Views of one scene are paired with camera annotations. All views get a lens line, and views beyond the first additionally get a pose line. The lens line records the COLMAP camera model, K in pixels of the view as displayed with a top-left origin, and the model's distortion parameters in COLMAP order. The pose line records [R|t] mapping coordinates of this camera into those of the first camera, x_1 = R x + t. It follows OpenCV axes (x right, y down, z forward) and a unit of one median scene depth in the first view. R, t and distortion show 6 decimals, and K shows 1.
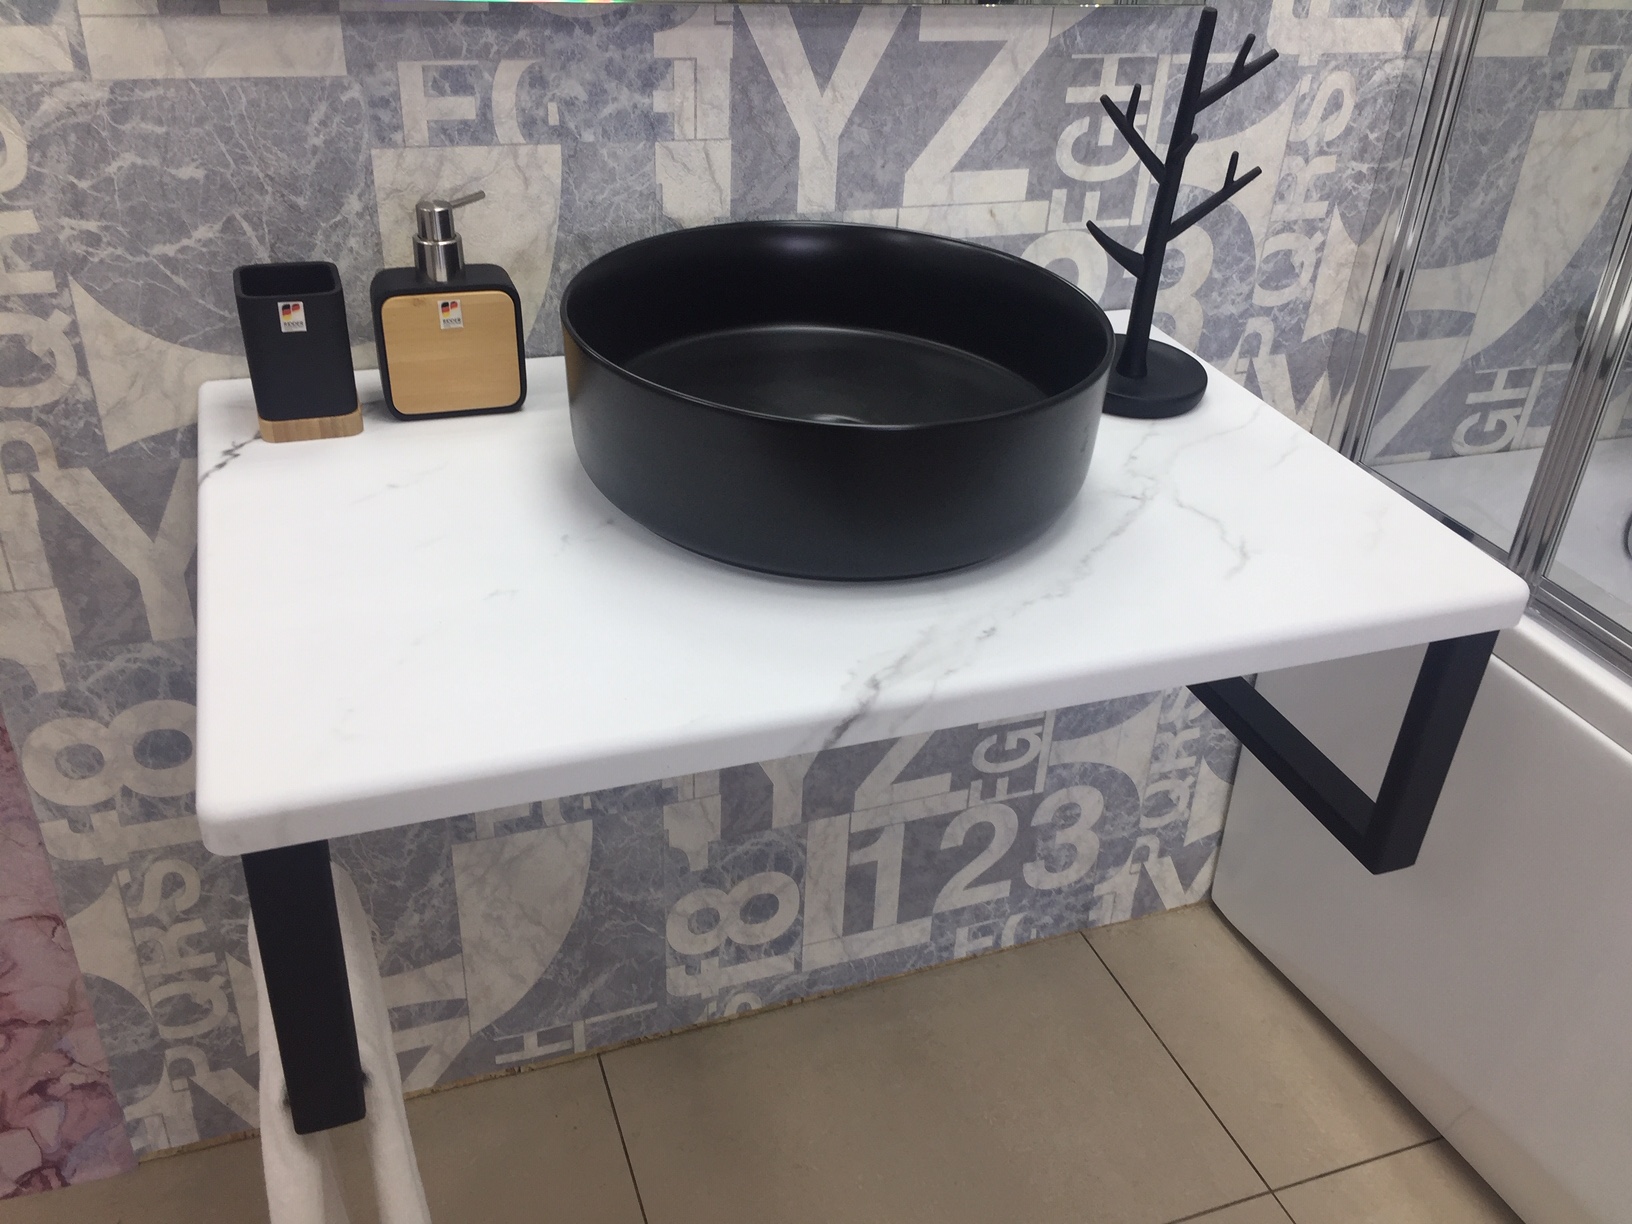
lens RADIAL K [[1397.3, 0, 822.3], [0, 1397.3, 634.4], [0, 0, 1]] dist [0.083882, -0.122392]
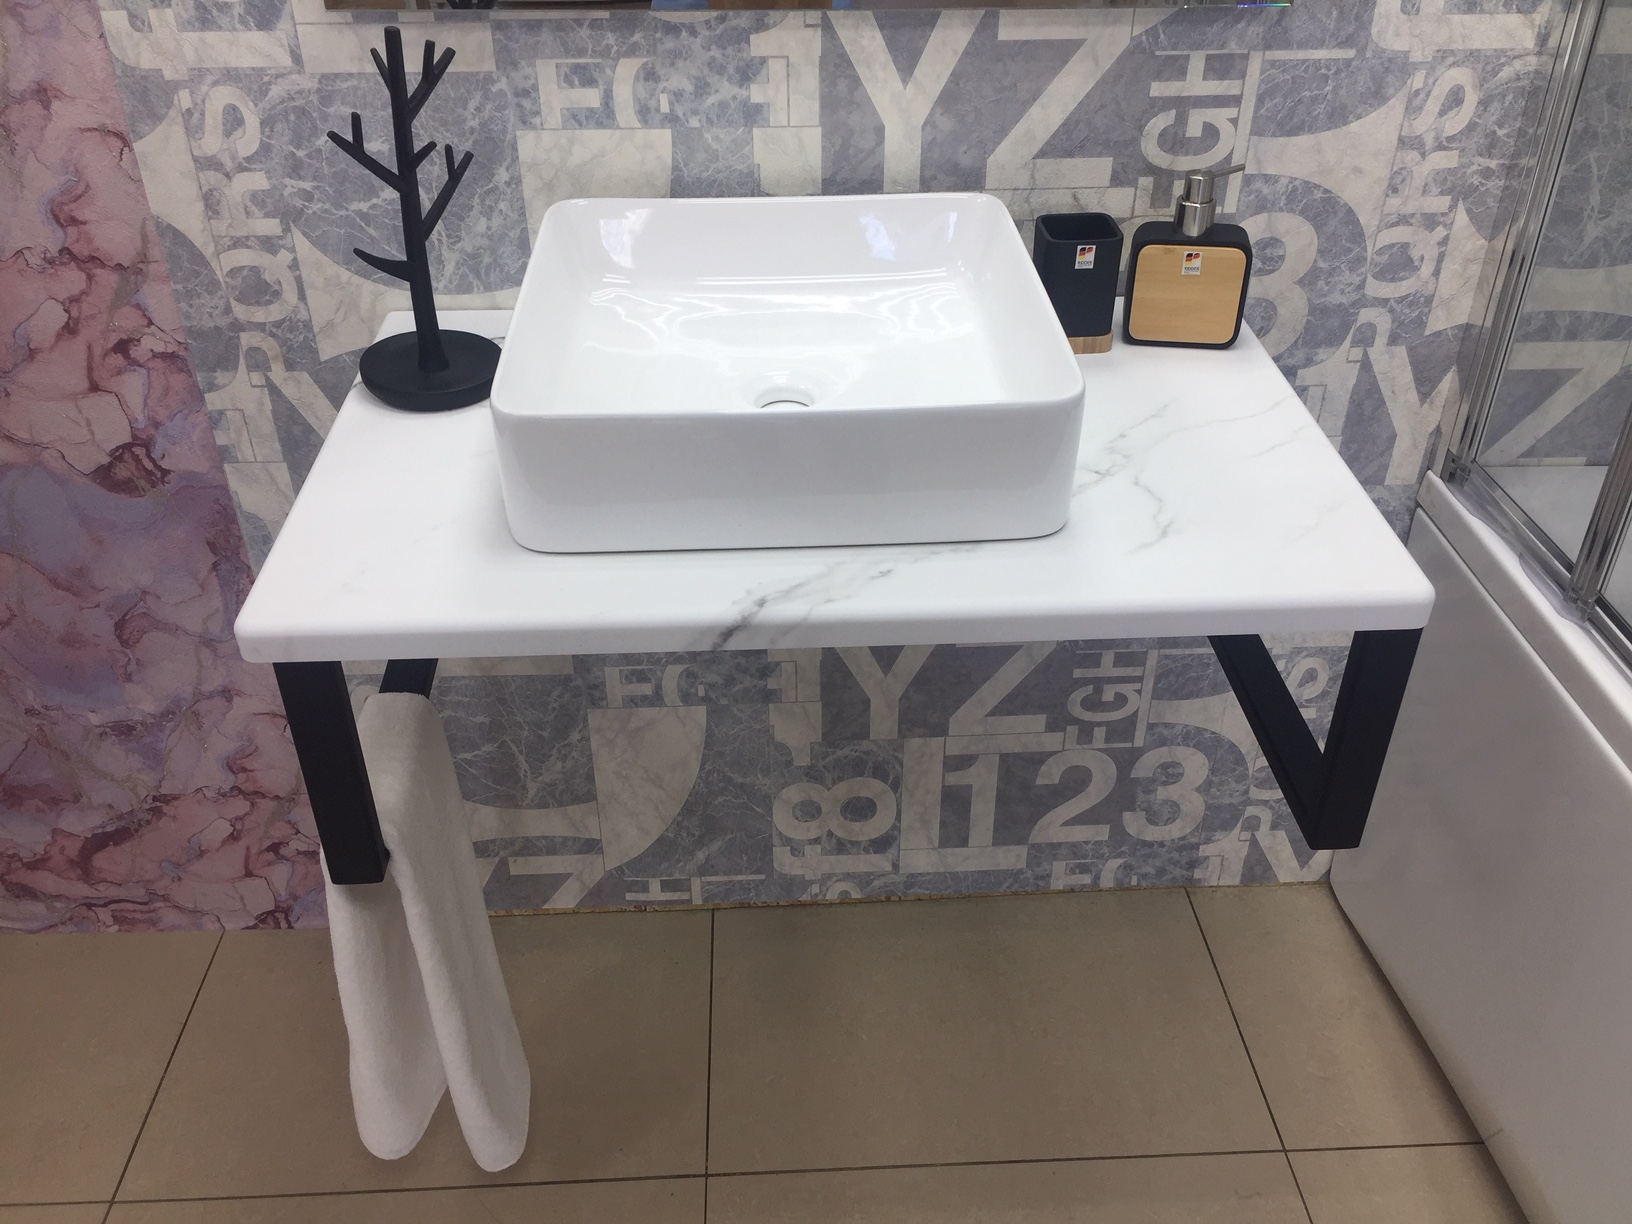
lens RADIAL K [[1397.3, 0, 822.8], [0, 1397.3, 625.6], [0, 0, 1]] dist [0.083882, -0.122392]
pose [[0.952929, 0.128216, -0.274748, 0.249548], [-0.115380, 0.991356, 0.062454, -0.018429], [0.280381, -0.027813, 0.959486, -0.086964]]
